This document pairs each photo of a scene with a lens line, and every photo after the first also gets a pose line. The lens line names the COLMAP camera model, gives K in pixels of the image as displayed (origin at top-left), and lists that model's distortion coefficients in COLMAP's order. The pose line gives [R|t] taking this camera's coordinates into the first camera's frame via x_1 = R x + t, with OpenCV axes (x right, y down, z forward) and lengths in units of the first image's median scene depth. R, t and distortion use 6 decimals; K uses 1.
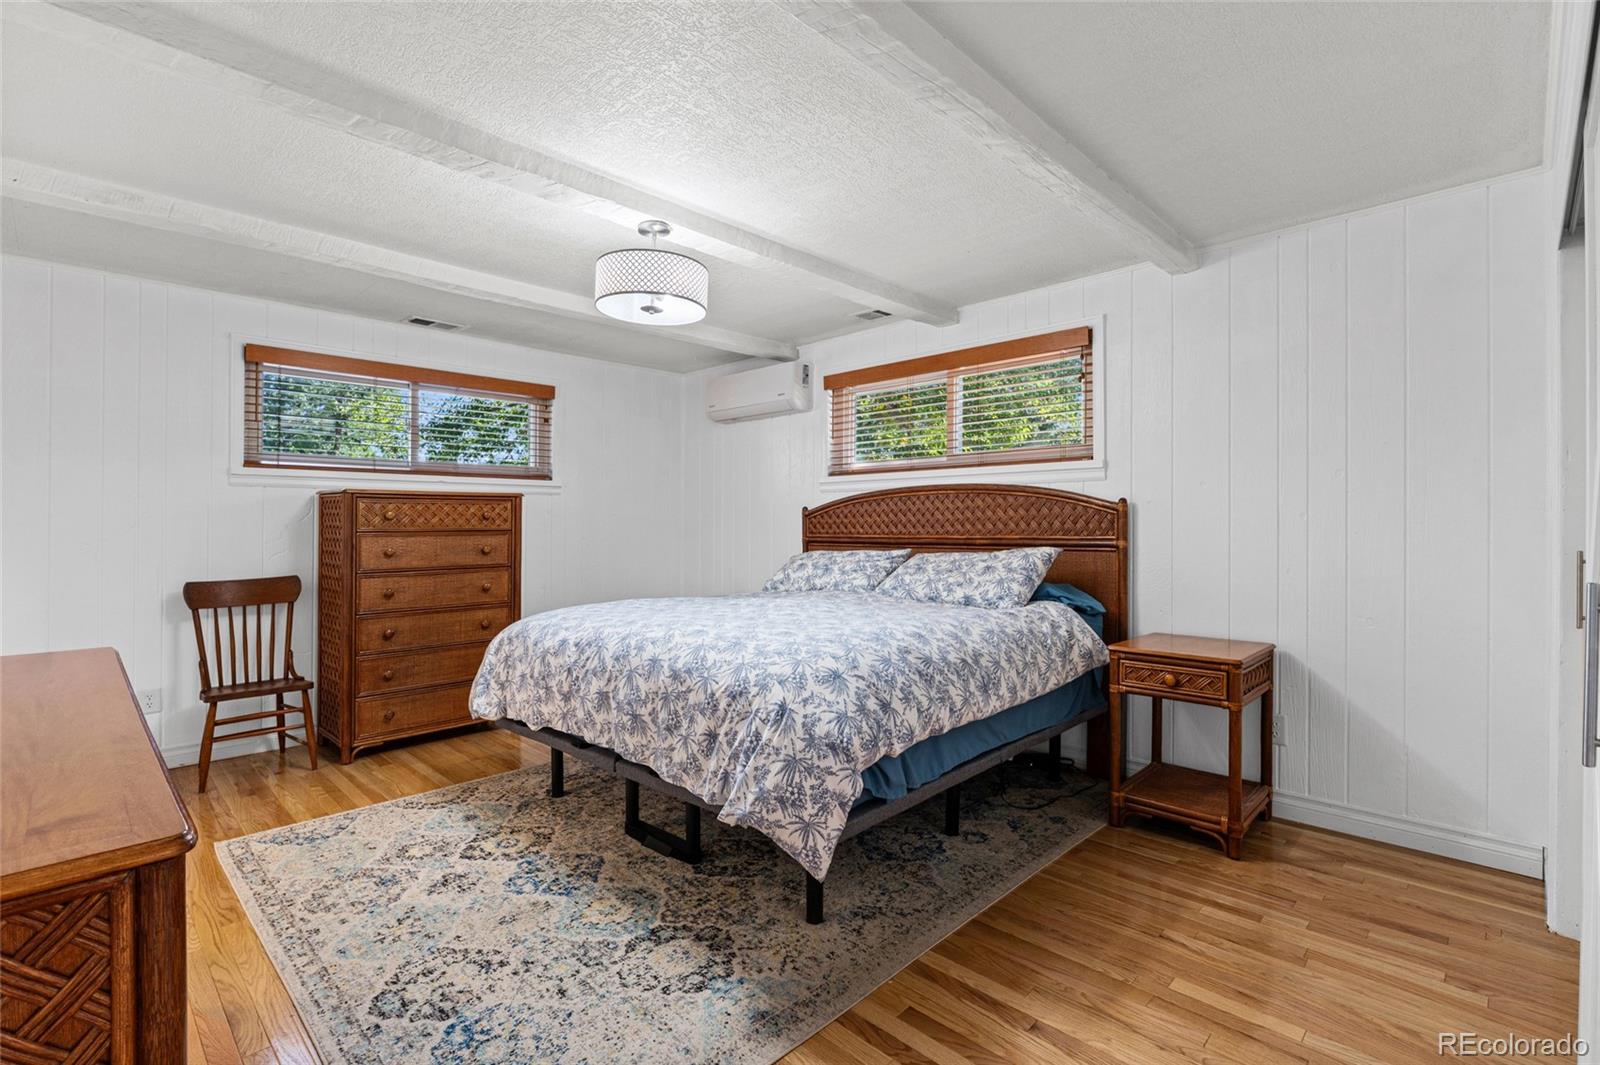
lens RADIAL K [[729.2, 0, 798.0], [0, 729.2, 522.3], [0, 0, 1]] dist [-0.008393, 0.000002]
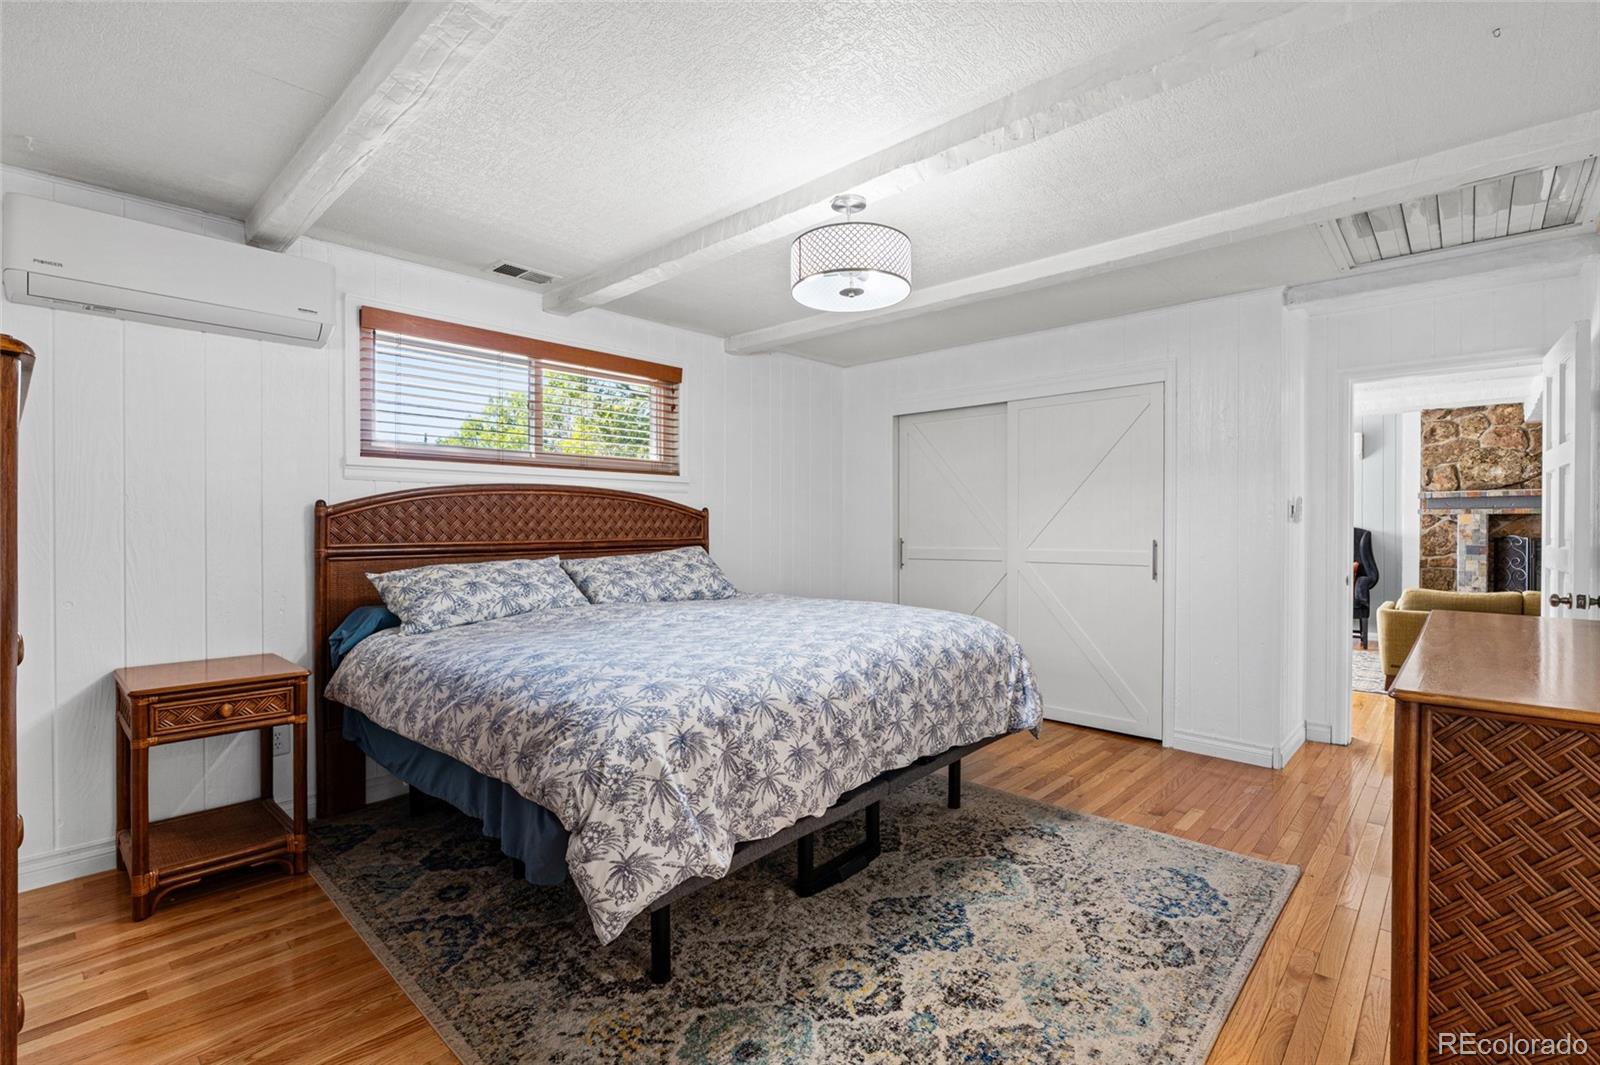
lens RADIAL K [[729.2, 0, 798.1], [0, 729.2, 542.2], [0, 0, 1]] dist [-0.008393, 0.000002]
pose [[-0.024788, -0.018480, 0.999522, -1.230713], [0.000054, 0.999829, 0.018487, 0.006407], [-0.999693, 0.000512, -0.024783, 1.198036]]
